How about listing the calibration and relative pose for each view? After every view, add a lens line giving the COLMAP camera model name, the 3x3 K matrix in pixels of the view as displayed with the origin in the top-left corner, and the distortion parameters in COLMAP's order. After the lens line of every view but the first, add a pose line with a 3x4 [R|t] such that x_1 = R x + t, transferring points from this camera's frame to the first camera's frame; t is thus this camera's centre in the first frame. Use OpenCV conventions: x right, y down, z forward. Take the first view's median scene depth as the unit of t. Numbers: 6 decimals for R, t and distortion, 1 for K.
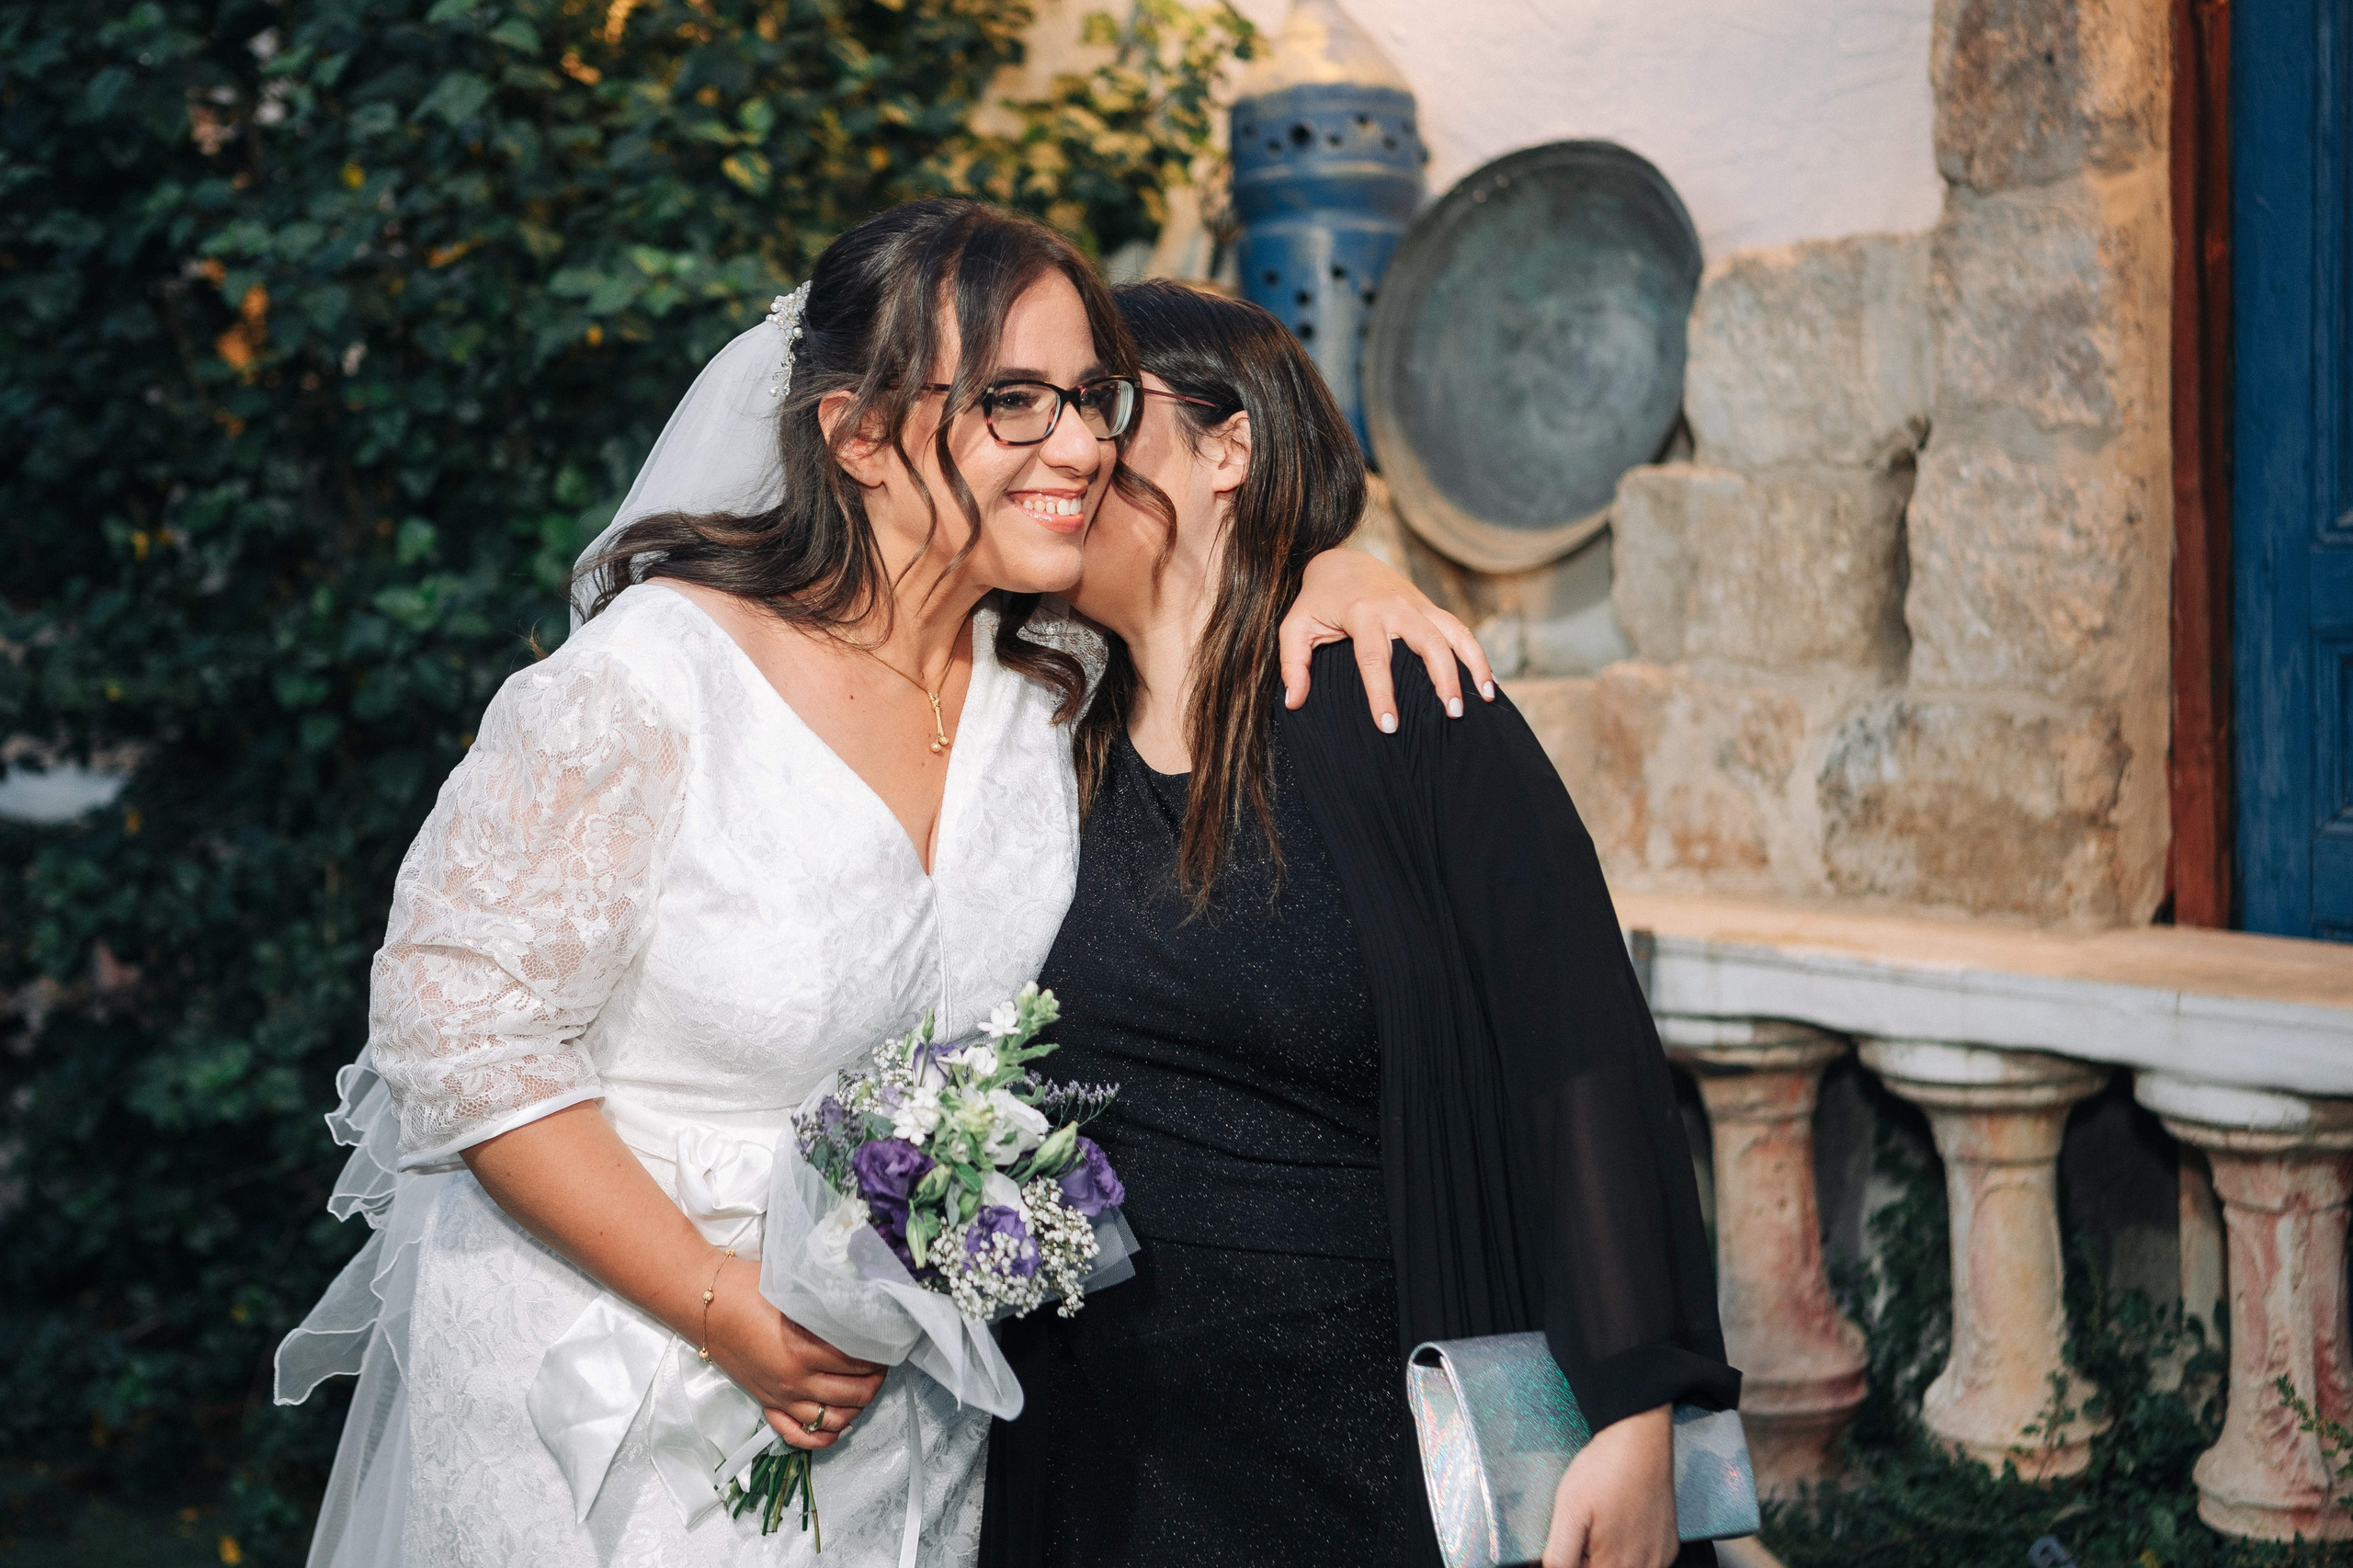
lens RADIAL K [[3909.7, 0, 1176.5], [0, 3909.7, 784.0], [0, 0, 1]] dist [0.542785, -1.953588]
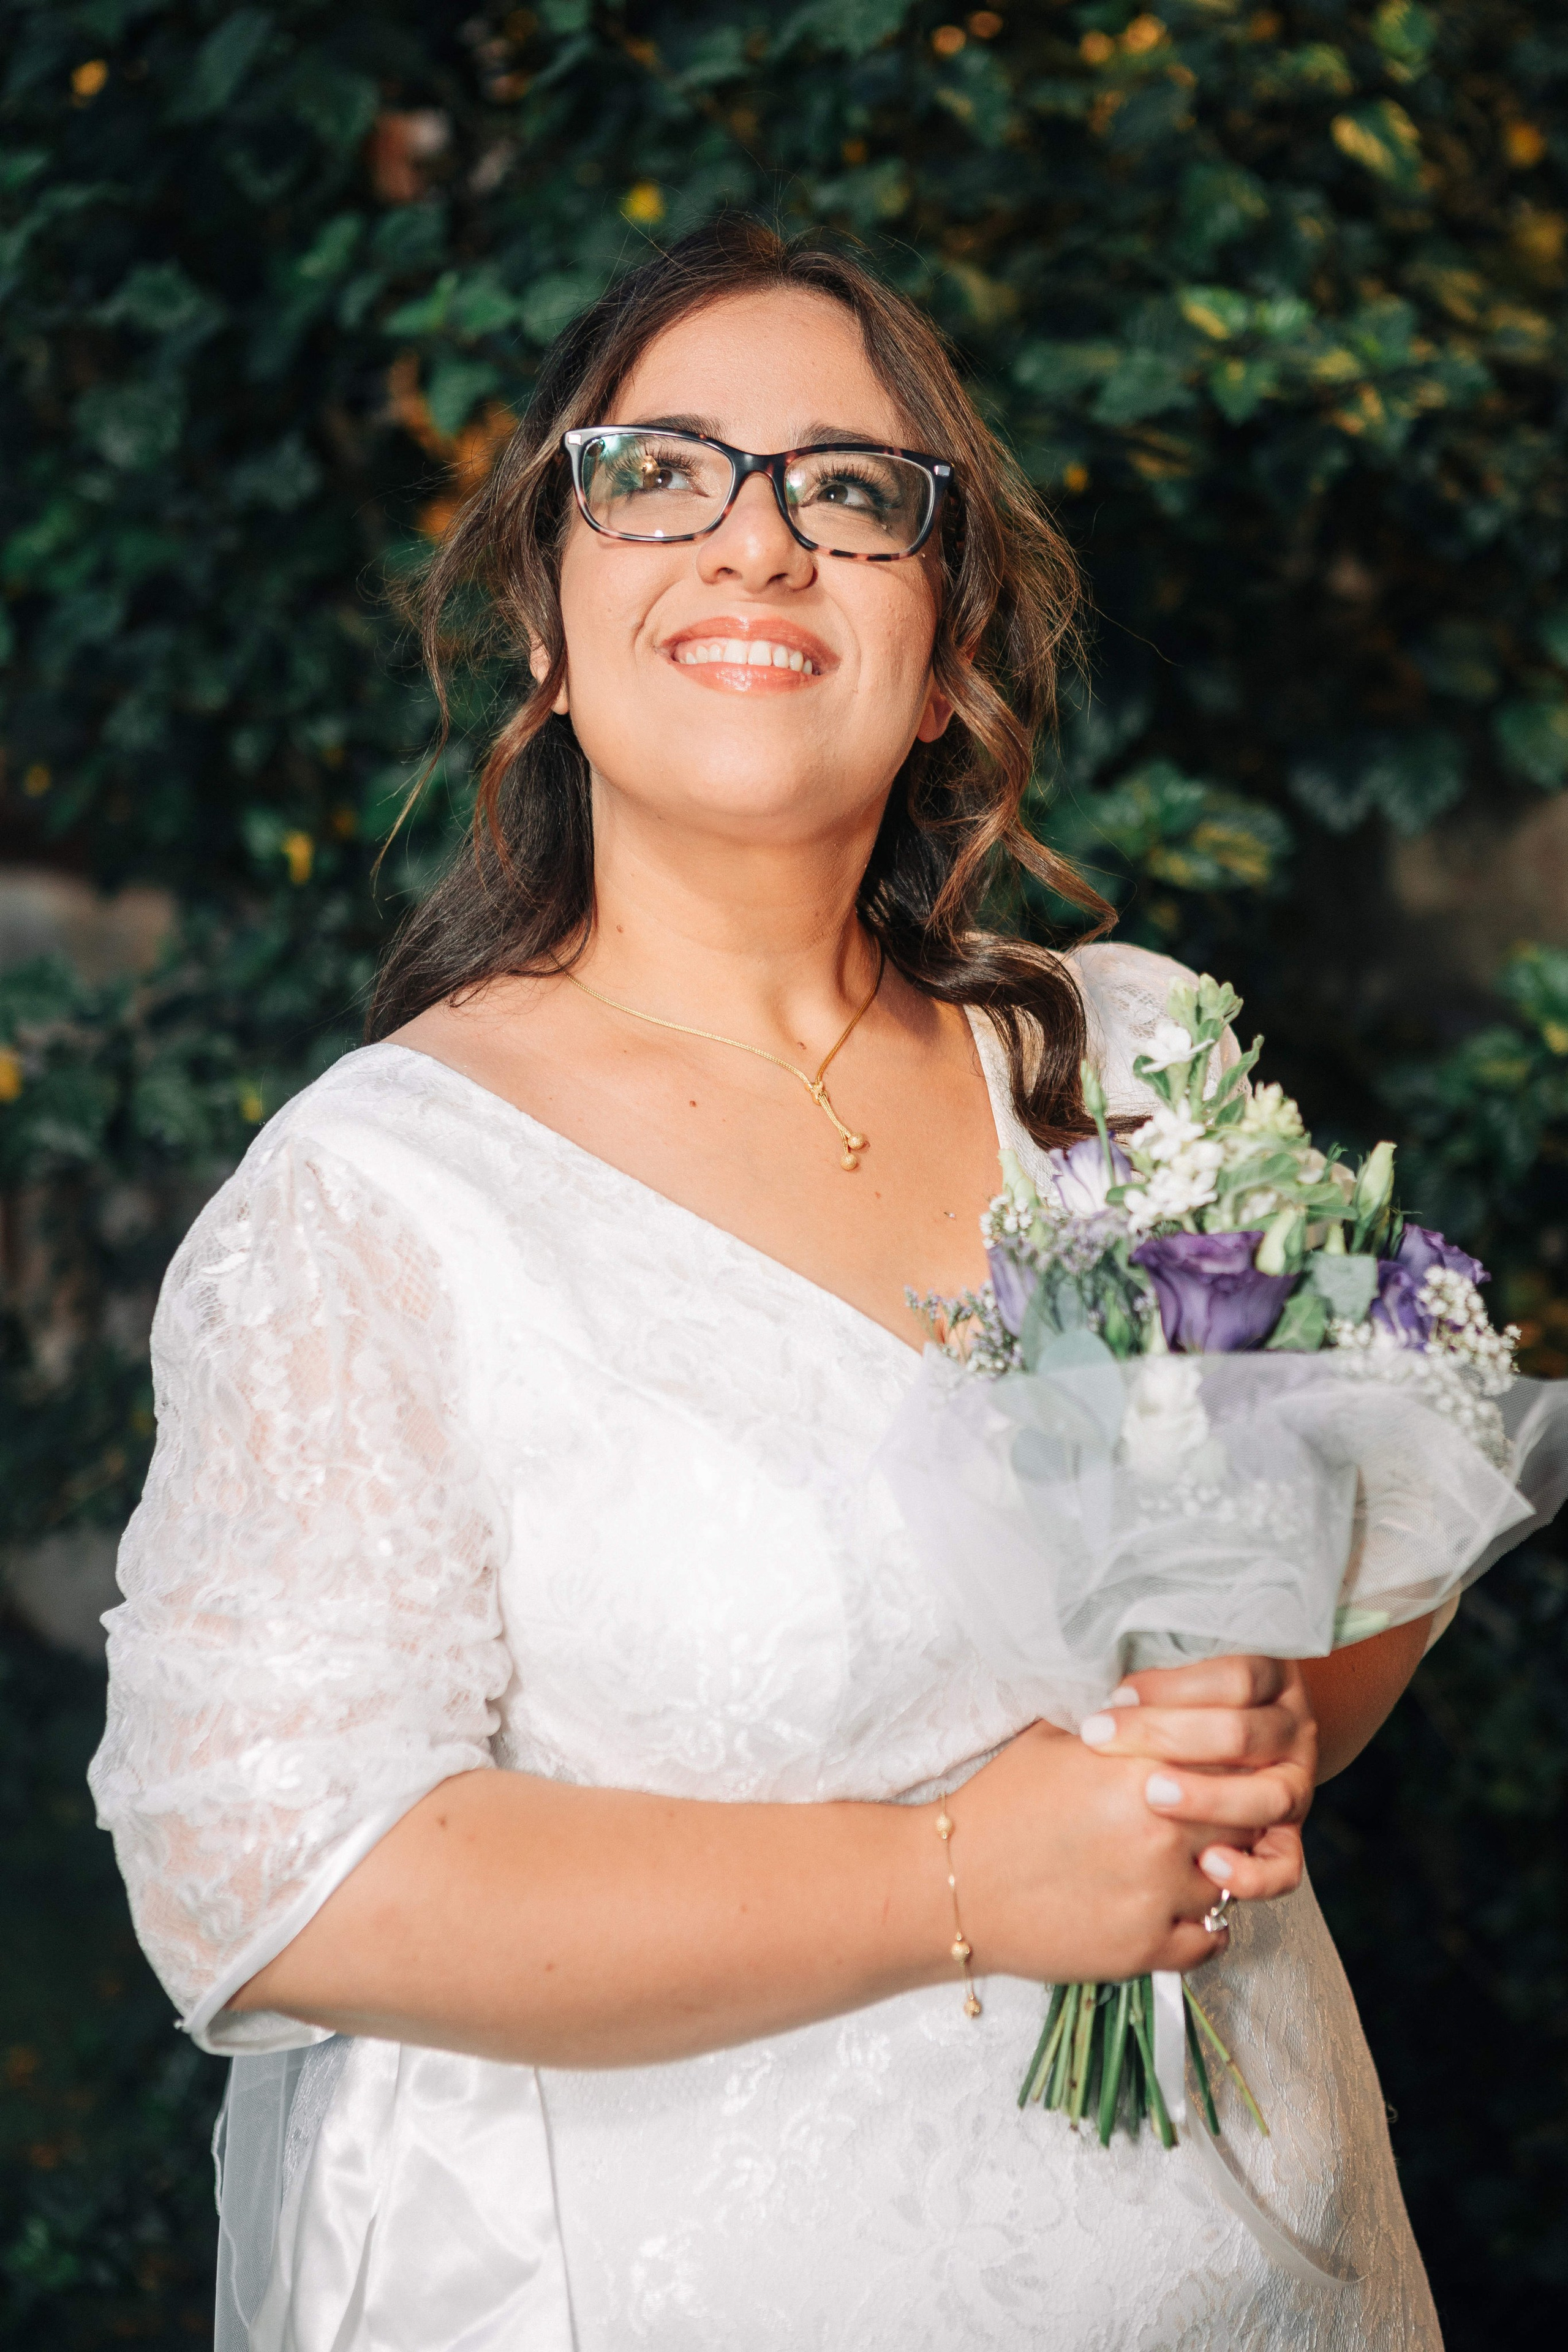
lens RADIAL K [[3908.1, 0, 784.0], [0, 3908.1, 1176.0], [0, 0, 1]] dist [0.542785, -1.953588]
pose [[0.989783, 0.005338, -0.142482, -0.108931], [0.001951, 0.998698, 0.050969, -0.044887], [0.142568, -0.050726, 0.988484, 0.455774]]
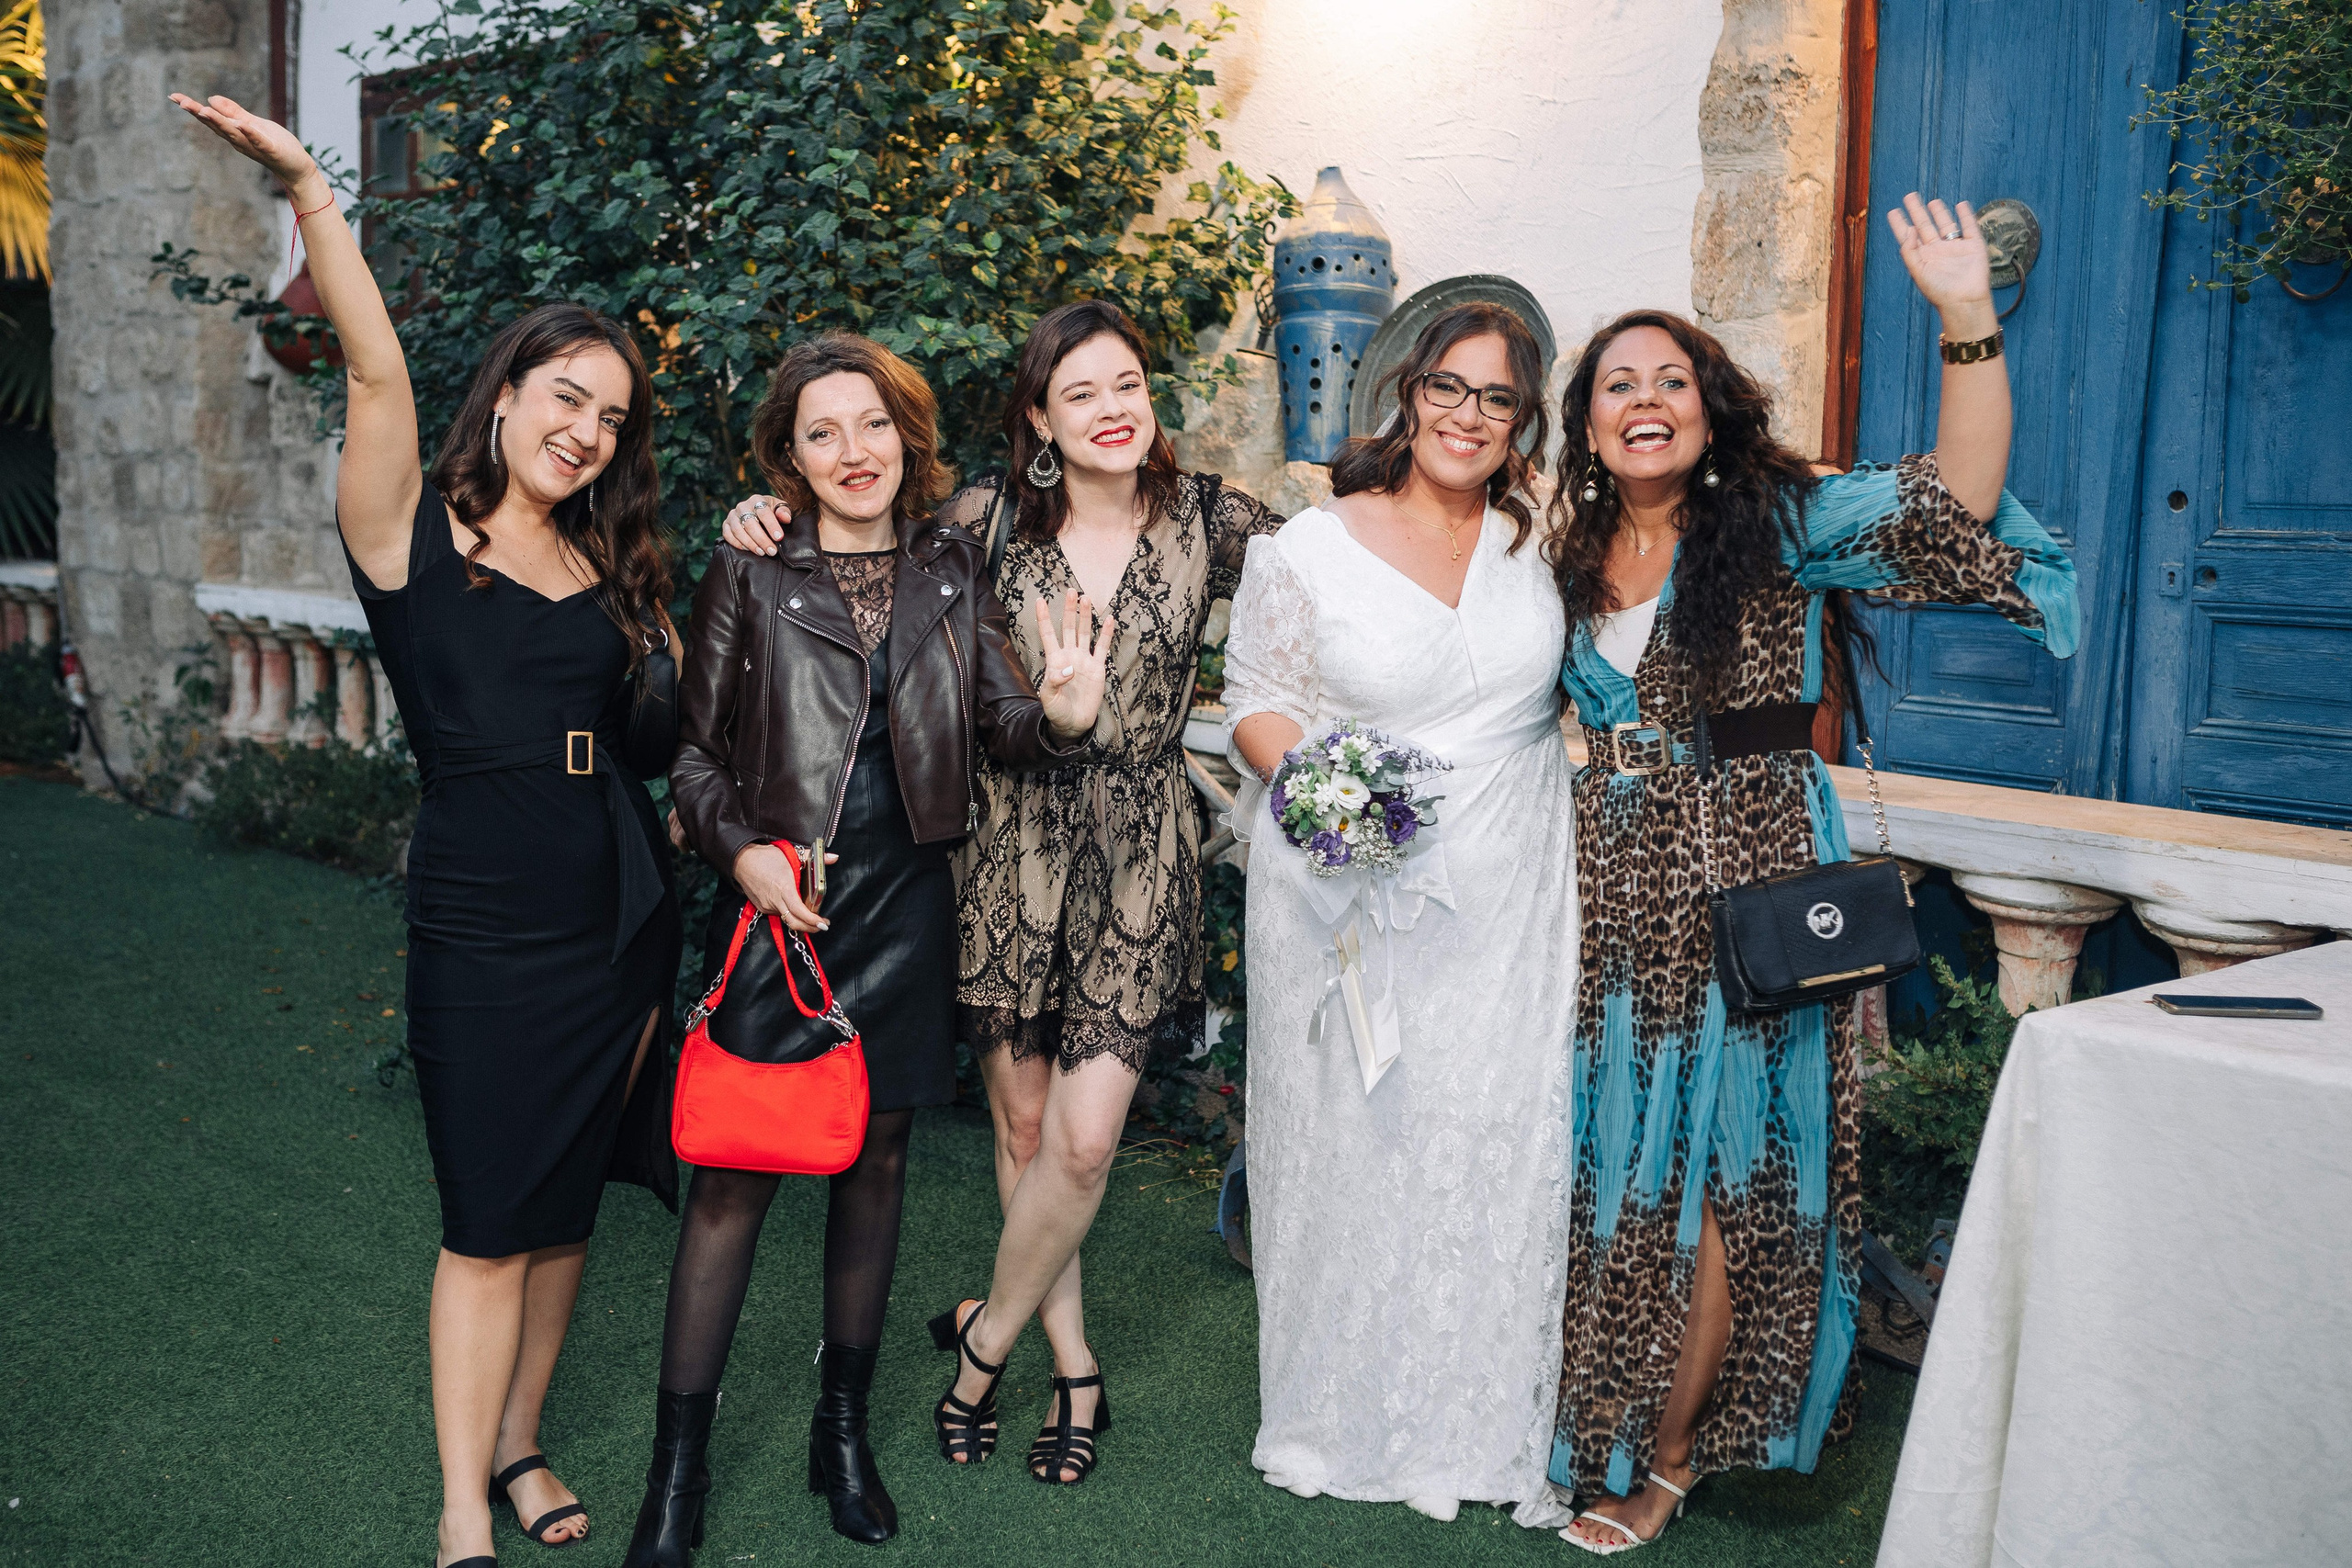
lens RADIAL K [[2780.4, 0, 1120.3], [0, 2780.4, 784.6], [0, 0, 1]] dist [0.145262, -0.252974]
pose [[0.998034, 0.051634, -0.035535, 0.001871], [-0.050577, 0.998268, 0.030042, 0.022985], [0.037024, -0.028186, 0.998917, -0.181223]]
